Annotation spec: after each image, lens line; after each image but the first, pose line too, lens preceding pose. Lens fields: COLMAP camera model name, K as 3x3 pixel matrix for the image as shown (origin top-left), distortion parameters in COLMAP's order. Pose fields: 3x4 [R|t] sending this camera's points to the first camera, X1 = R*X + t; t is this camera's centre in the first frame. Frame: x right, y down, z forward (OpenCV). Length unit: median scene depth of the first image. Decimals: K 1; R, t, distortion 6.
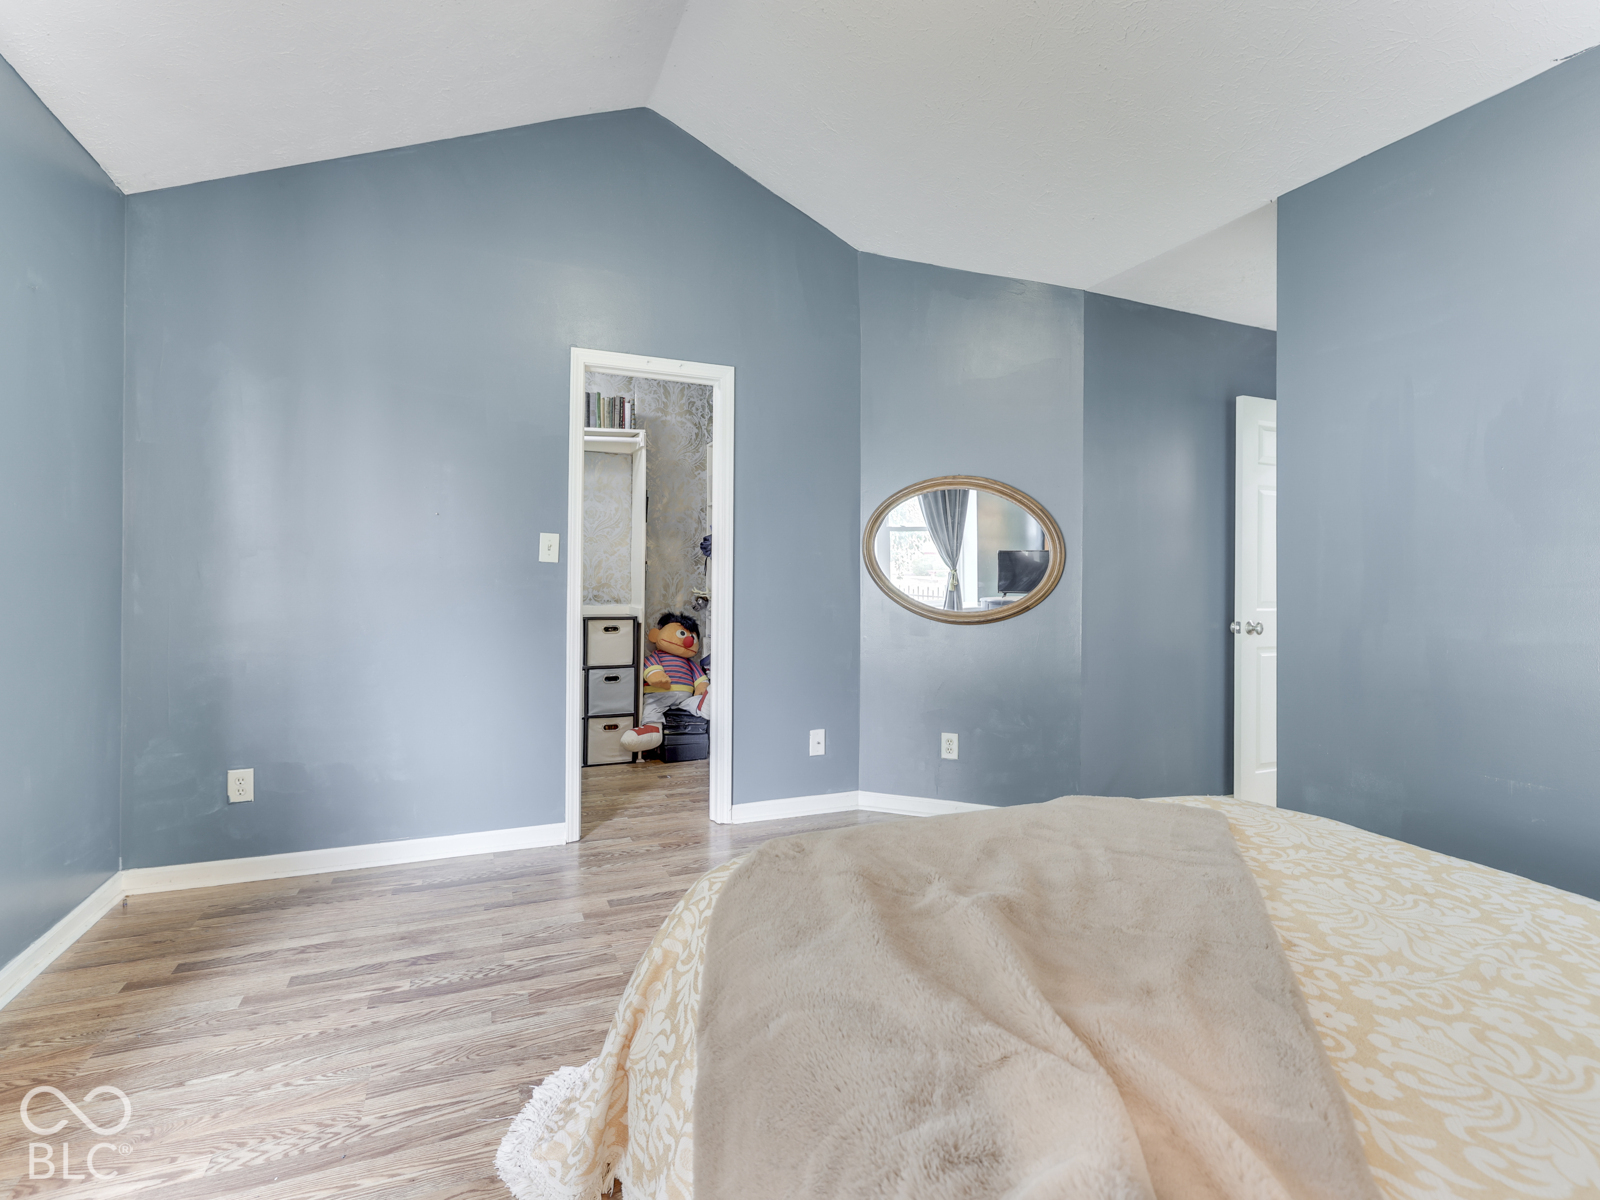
lens RADIAL K [[770.1, 0, 785.5], [0, 770.1, 590.1], [0, 0, 1]] dist [0.001550, -0.000958]
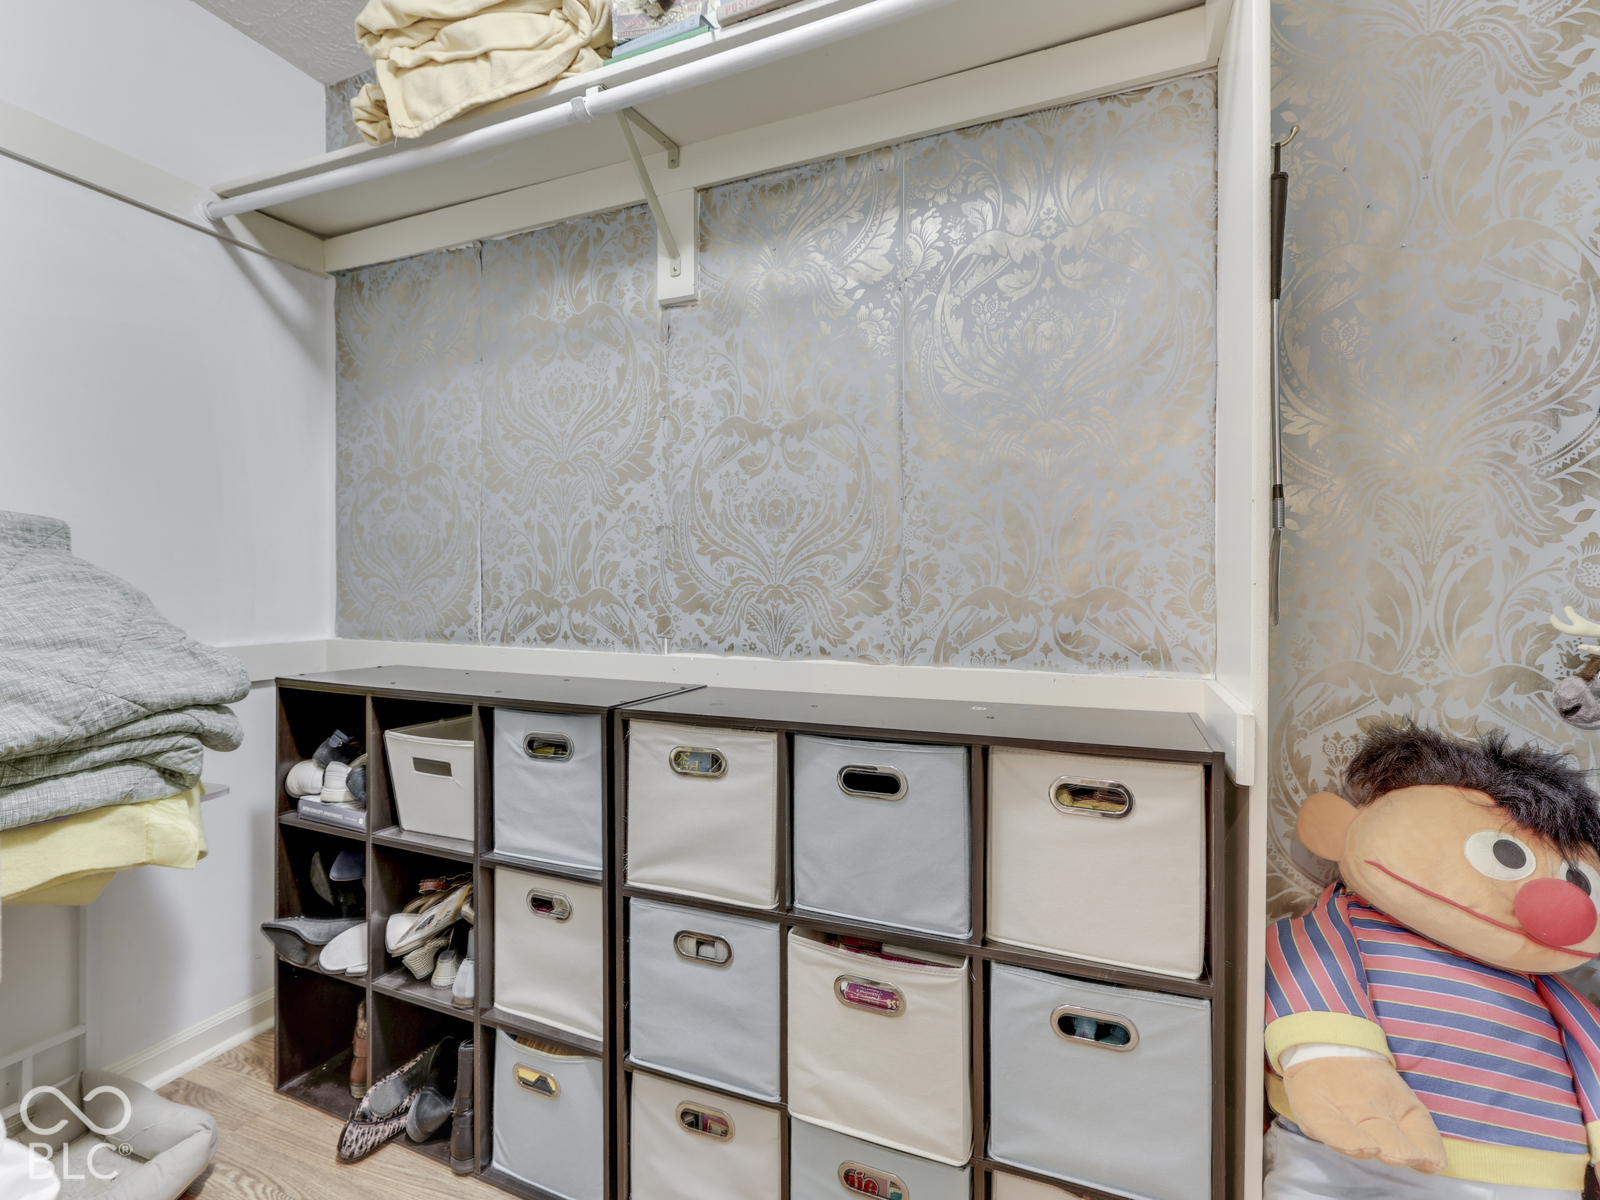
lens RADIAL K [[770.1, 0, 793.7], [0, 770.1, 590.9], [0, 0, 1]] dist [0.001550, -0.000958]
pose [[0.715706, -0.006785, -0.698368, -0.126253], [-0.000551, 0.999947, -0.010280, -0.005753], [0.698401, 0.007742, 0.715665, 0.739904]]
